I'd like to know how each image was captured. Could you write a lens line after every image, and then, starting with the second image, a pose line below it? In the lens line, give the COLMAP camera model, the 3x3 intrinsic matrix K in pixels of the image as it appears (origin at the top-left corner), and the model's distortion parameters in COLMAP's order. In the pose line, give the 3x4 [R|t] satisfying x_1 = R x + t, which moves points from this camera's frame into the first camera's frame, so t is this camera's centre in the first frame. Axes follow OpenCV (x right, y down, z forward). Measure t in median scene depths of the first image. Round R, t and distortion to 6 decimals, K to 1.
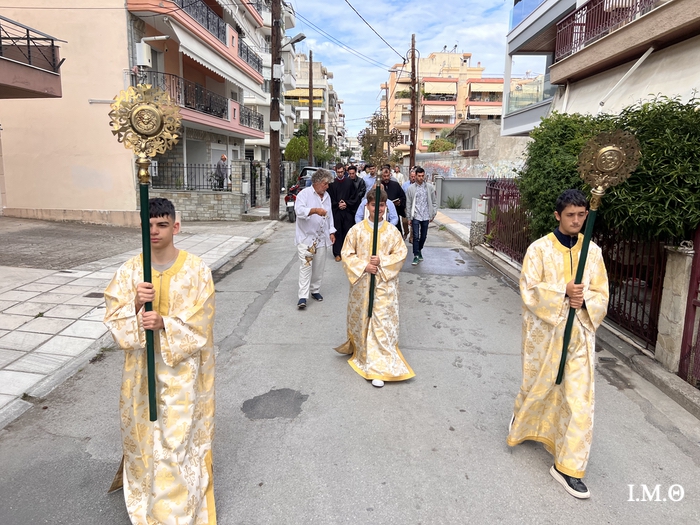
lens RADIAL K [[523.9, 0, 352.0], [0, 523.9, 253.8], [0, 0, 1]] dist [0.040519, -0.000011]
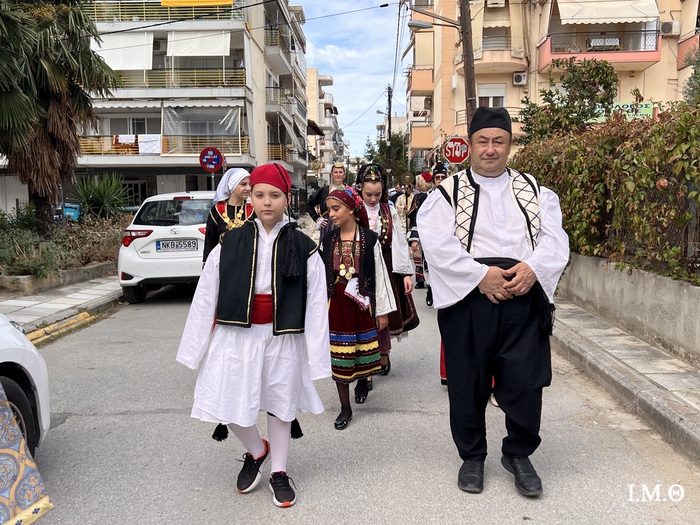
lens RADIAL K [[684.4, 0, 350.0], [0, 684.4, 262.5], [0, 0, 1]] dist [0.081241, -0.018275]
pose [[0.999334, -0.030205, -0.020460, 0.025127], [0.028534, 0.996580, -0.077548, -0.123767], [0.022732, 0.076912, 0.996779, 0.771302]]
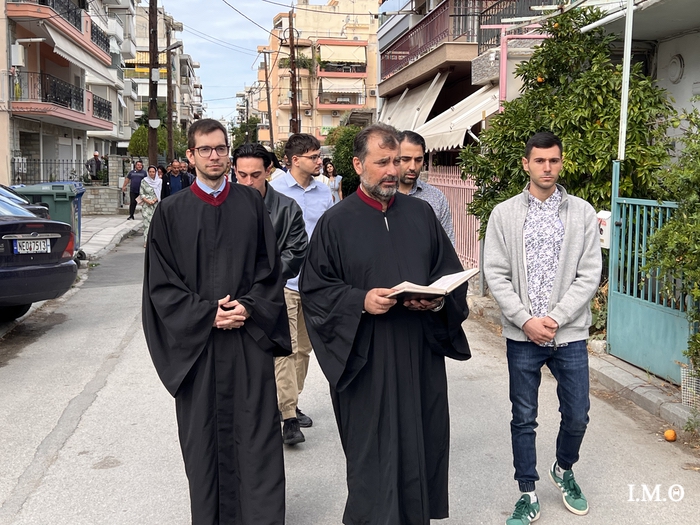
lens RADIAL K [[919.9, 0, 350.0], [0, 919.9, 262.5], [0, 0, 1]] dist [0.098410, -0.268339]
pose [[0.989387, -0.023929, 0.143318, -0.007052], [0.032903, 0.997621, -0.060578, 0.045419], [-0.141528, 0.064651, 0.987821, -0.246545]]
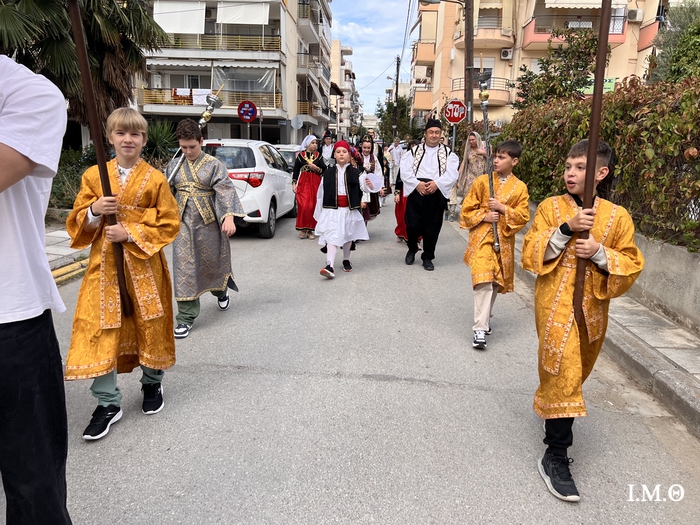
lens RADIAL K [[523.9, 0, 352.0], [0, 523.9, 253.8], [0, 0, 1]] dist [0.040519, -0.000011]
pose [[0.999319, 0.015007, -0.033716, 0.024253], [-0.014032, 0.999482, 0.028950, -0.128393], [0.034133, -0.028457, 0.999012, 0.792481]]
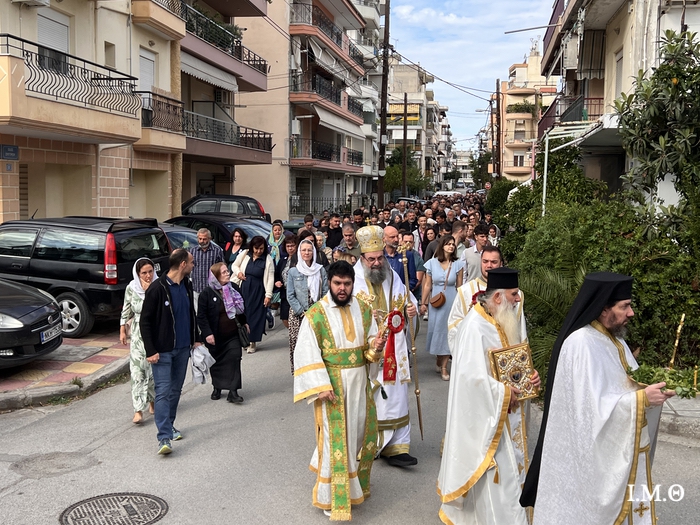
lens RADIAL K [[799.9, 0, 350.0], [0, 799.9, 262.5], [0, 0, 1]] dist [0.131884, 0.003416]
pose [[0.989710, 0.005044, -0.143001, 0.026963], [-0.016083, 0.996967, -0.076143, 0.054400], [0.142183, 0.077659, 0.986789, -0.359471]]
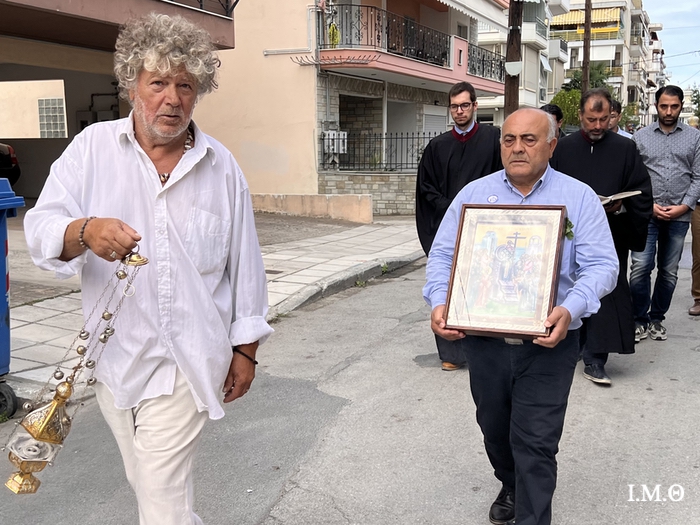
lens RADIAL K [[884.6, 0, 350.0], [0, 884.6, 262.5], [0, 0, 1]] dist [0.253156, -0.636899]
pose [[0.940045, 0.020955, -0.340405, 0.013625], [-0.033906, 0.998908, -0.032143, 0.011581], [0.339360, 0.041758, 0.939729, -0.034195]]
